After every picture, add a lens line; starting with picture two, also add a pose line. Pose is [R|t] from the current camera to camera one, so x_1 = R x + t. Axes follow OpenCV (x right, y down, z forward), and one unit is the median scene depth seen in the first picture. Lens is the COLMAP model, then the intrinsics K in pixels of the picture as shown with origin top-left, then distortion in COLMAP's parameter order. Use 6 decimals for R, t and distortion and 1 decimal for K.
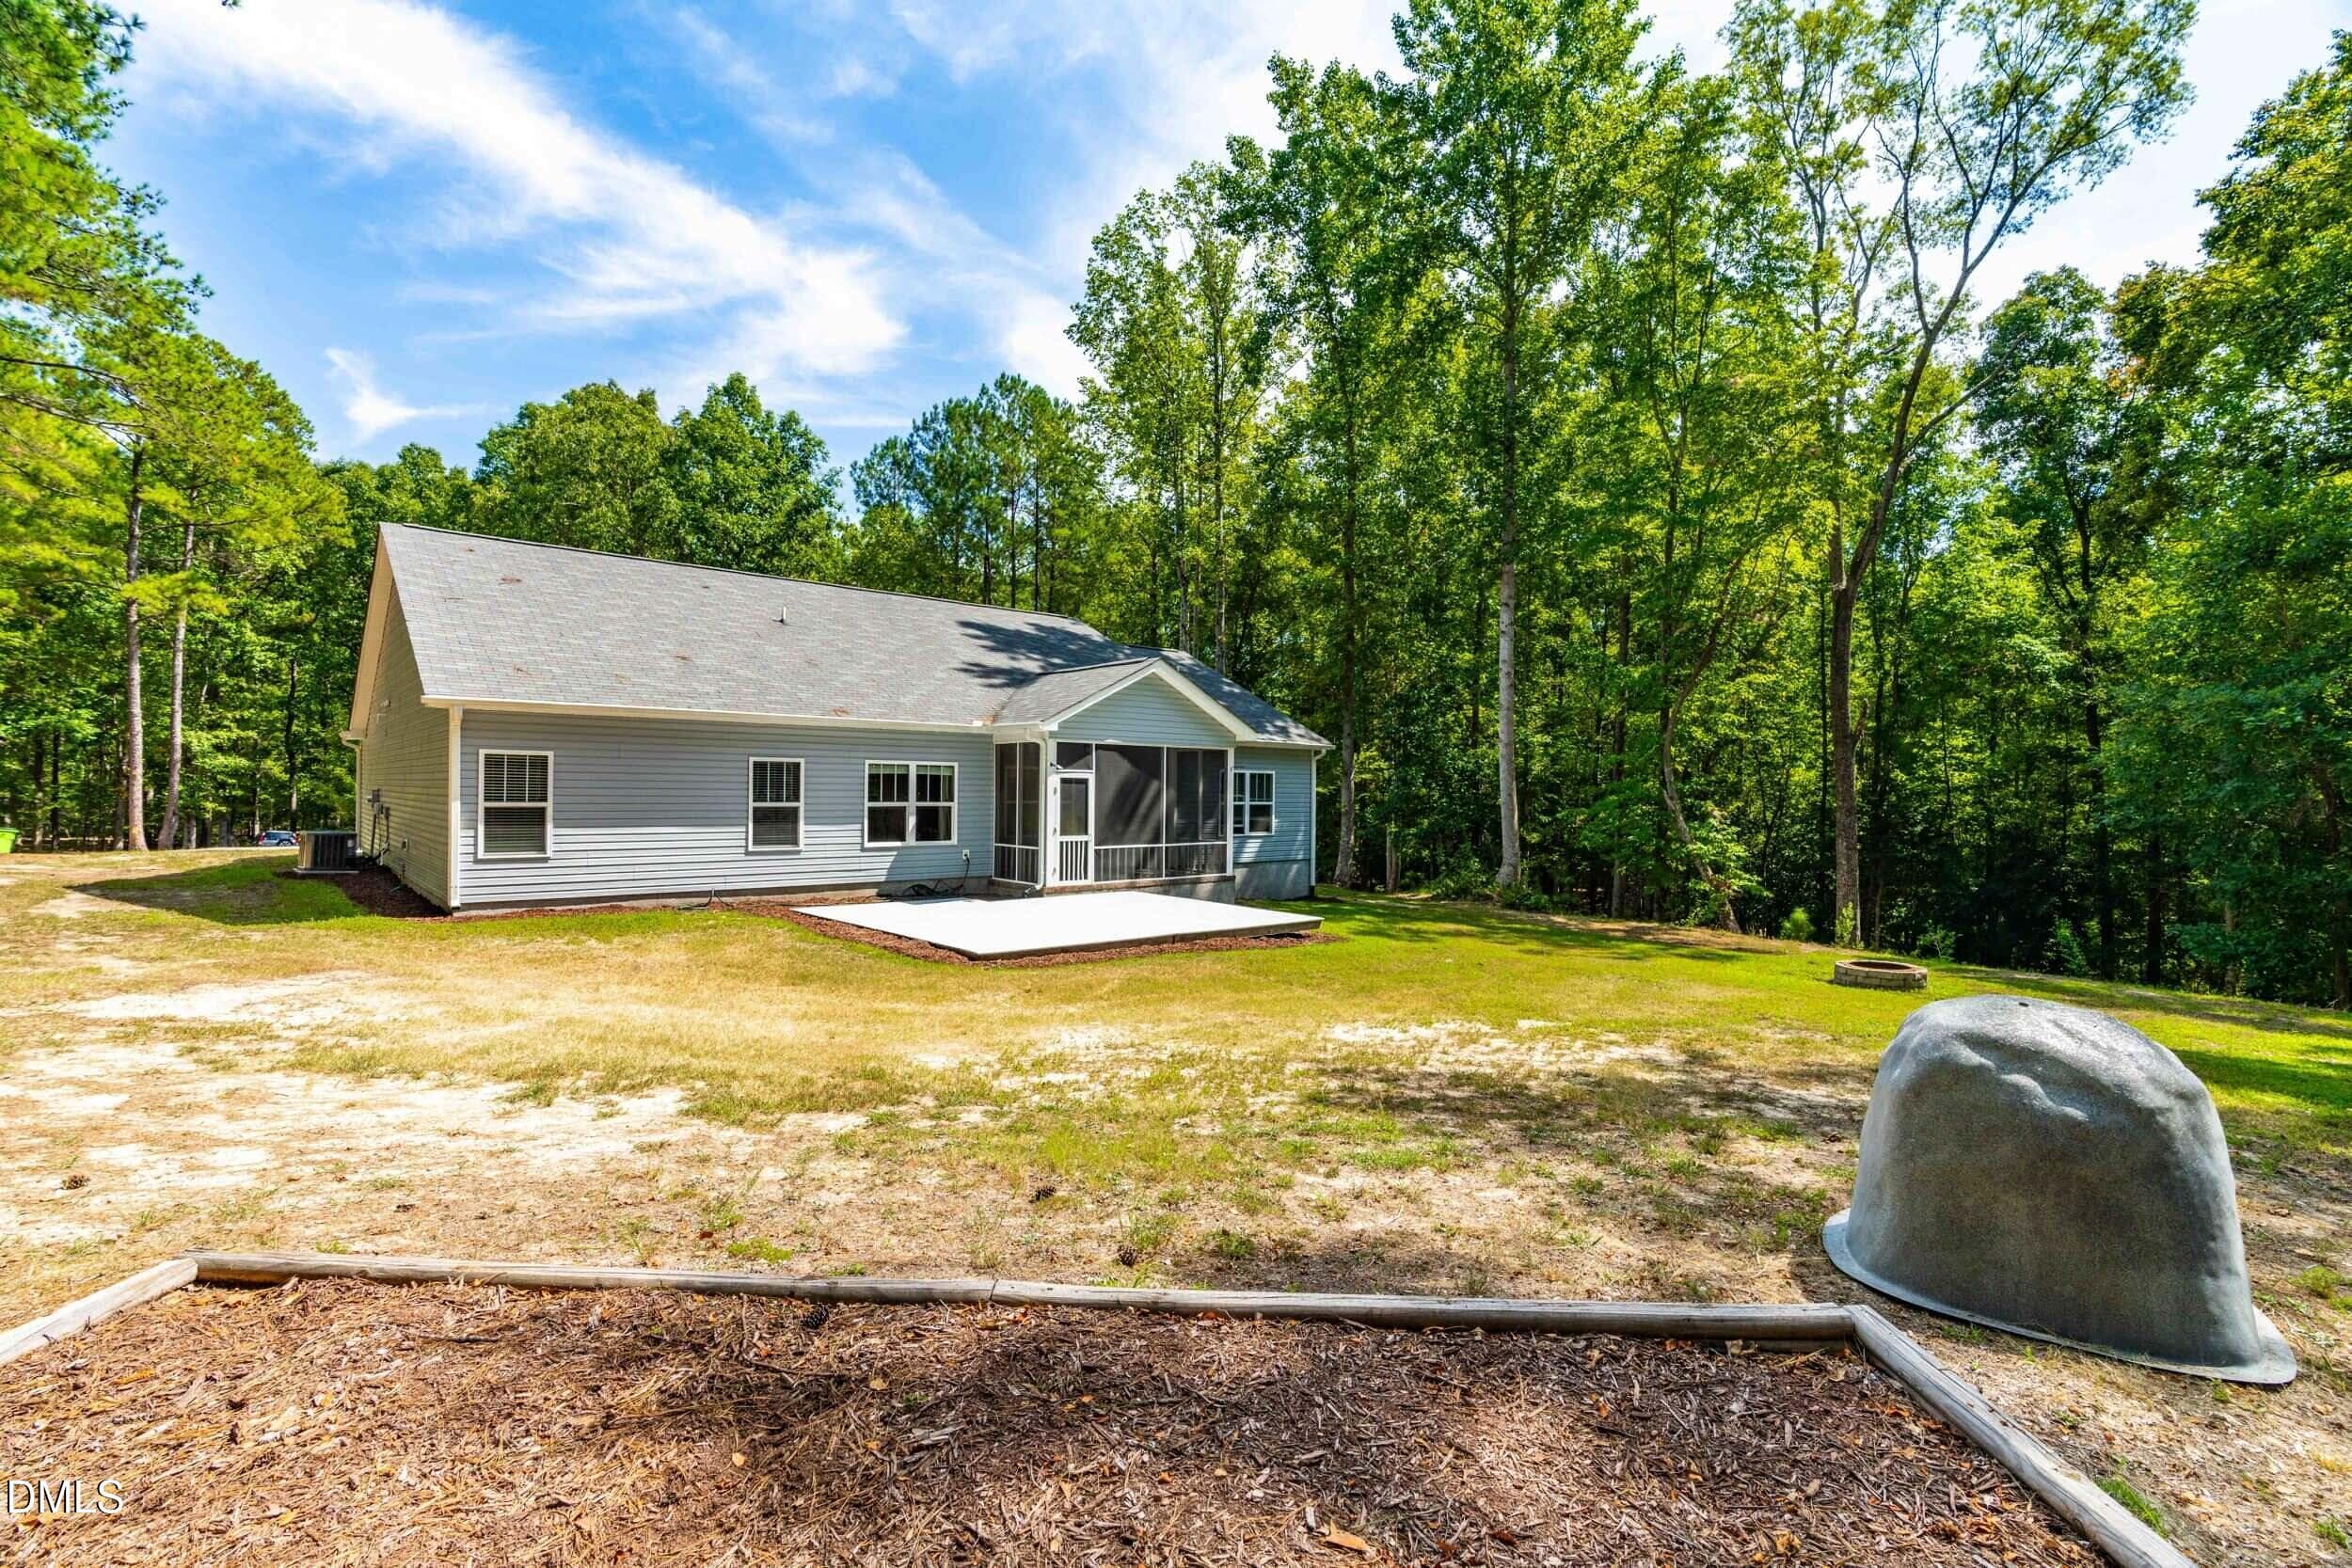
lens RADIAL K [[1070.1, 0, 1175.6], [0, 1070.1, 792.1], [0, 0, 1]] dist [-0.001689, 0.000586]
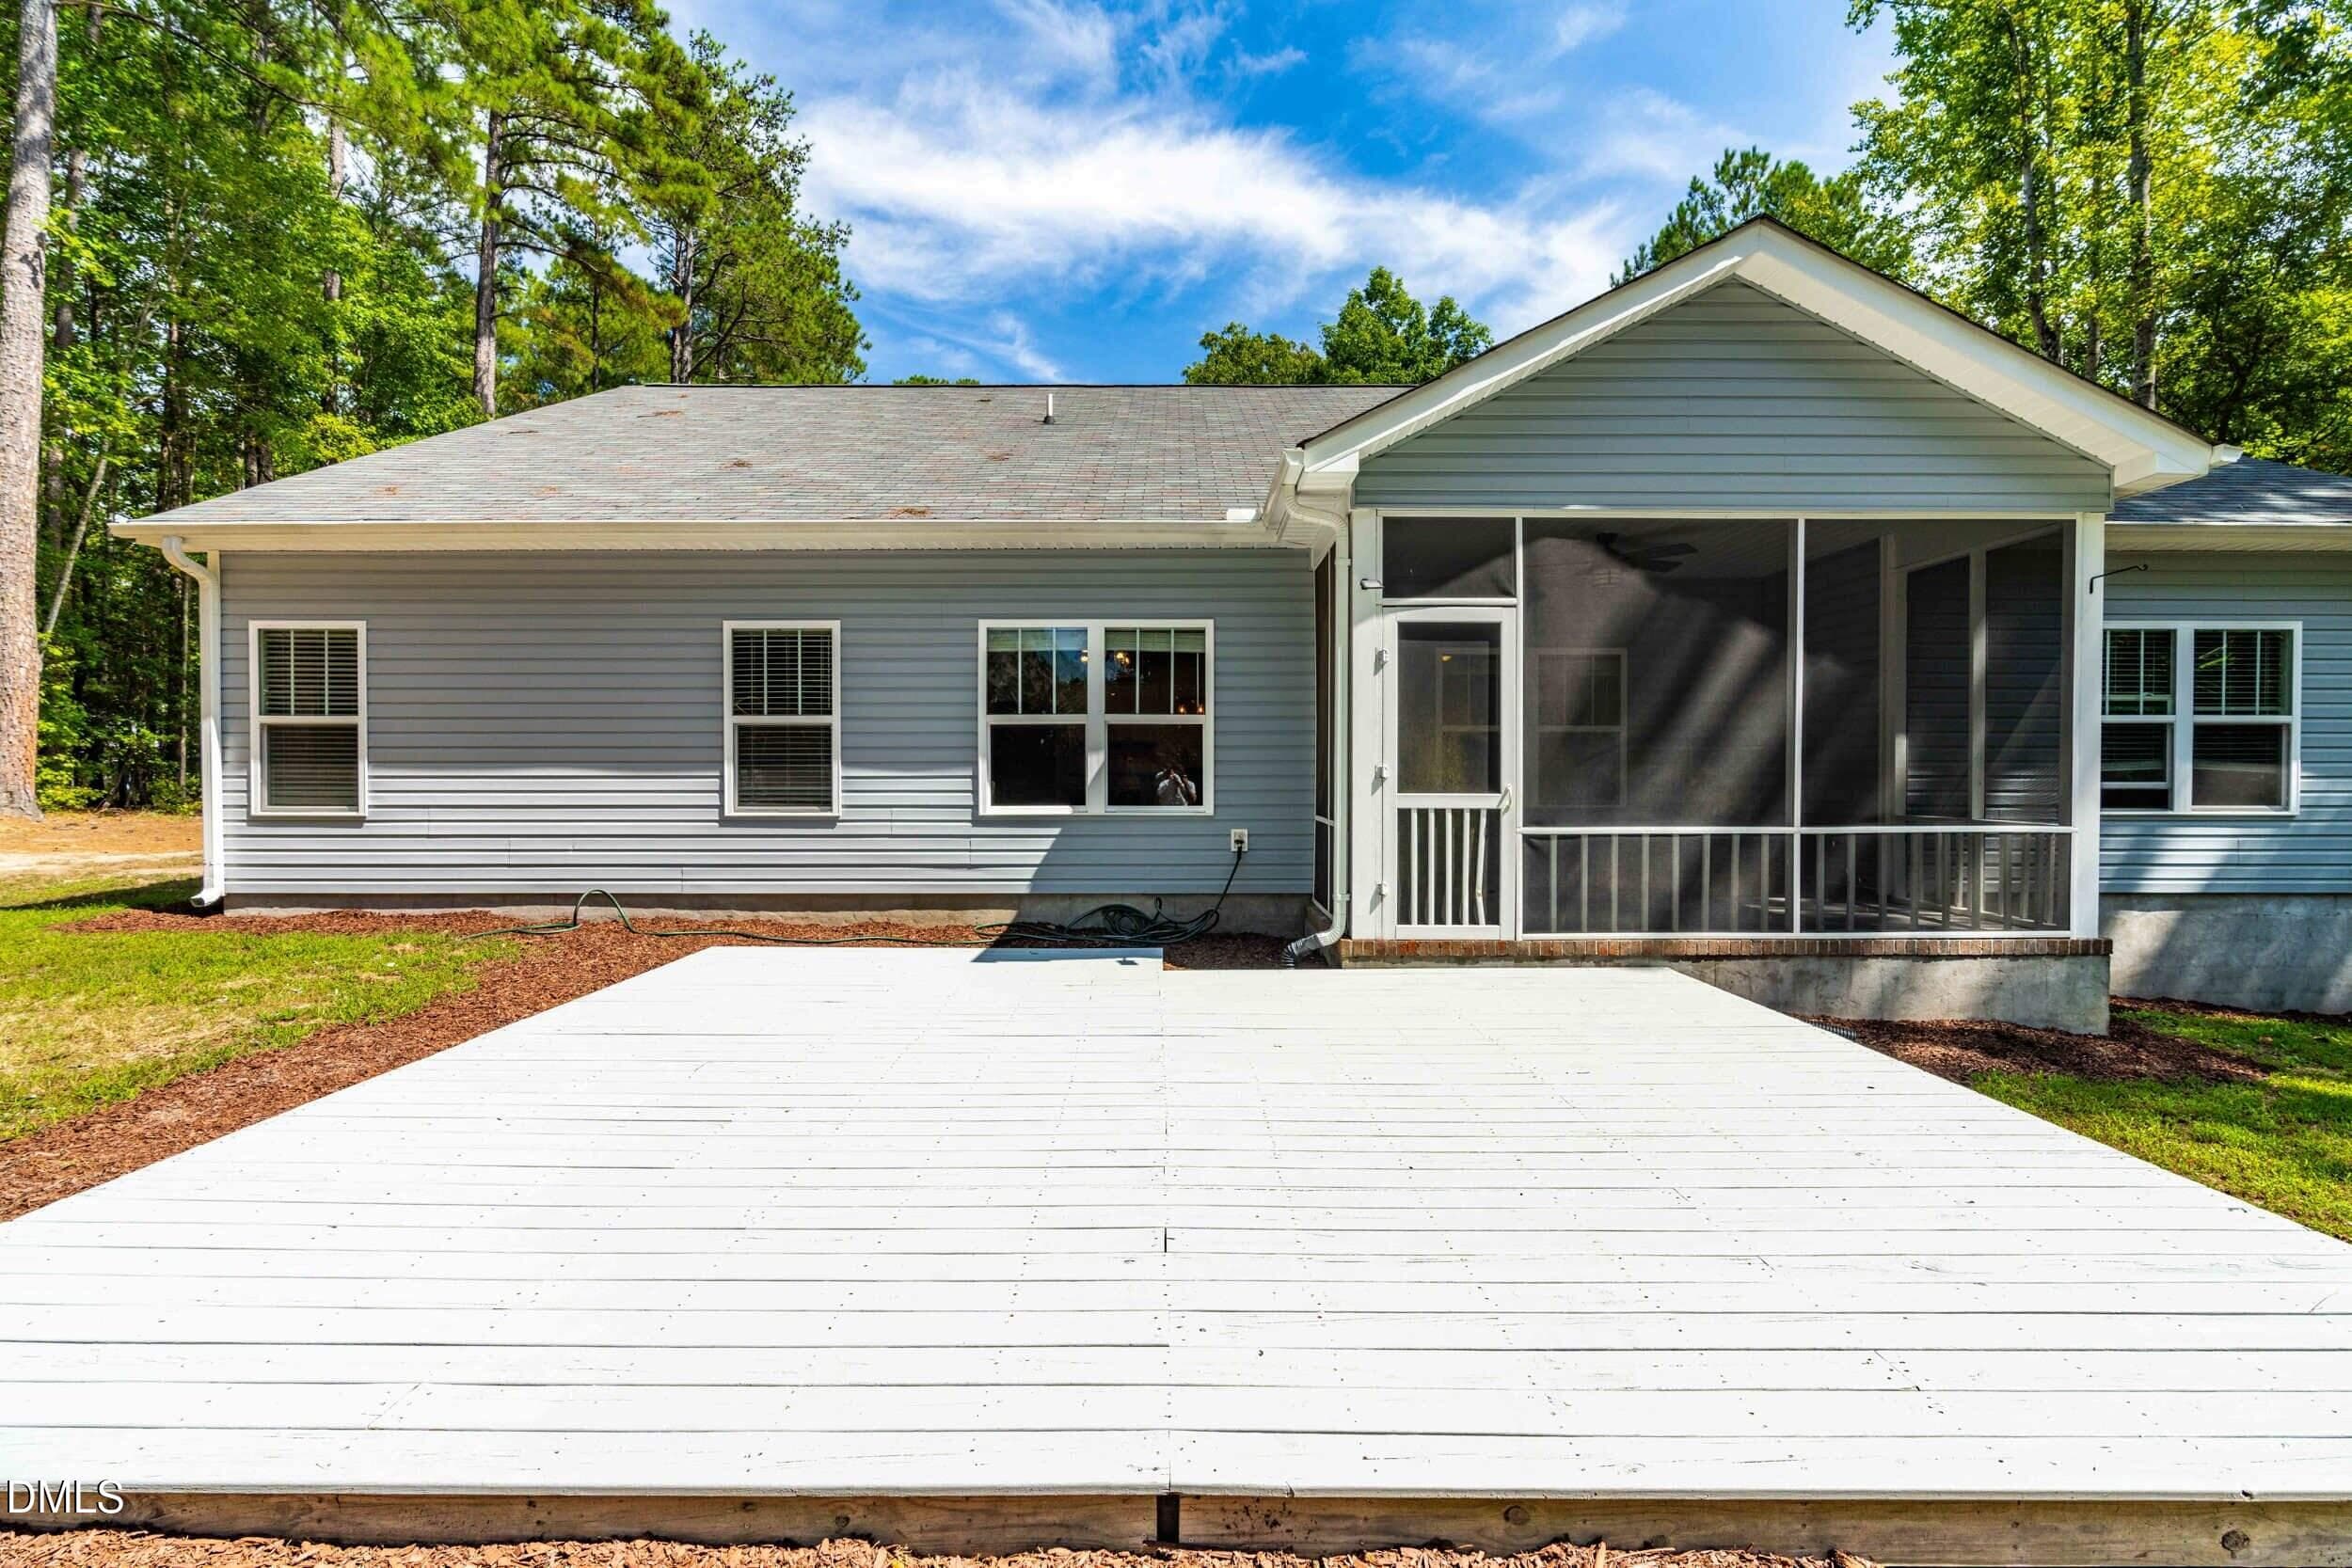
lens RADIAL K [[1070.1, 0, 1174.9], [0, 1070.1, 784.4], [0, 0, 1]] dist [-0.001689, 0.000586]
pose [[0.753174, -0.004368, -0.657807, 0.063321], [0.006811, 0.999976, 0.001158, 0.036886], [0.657786, -0.005352, 0.753185, 0.687642]]
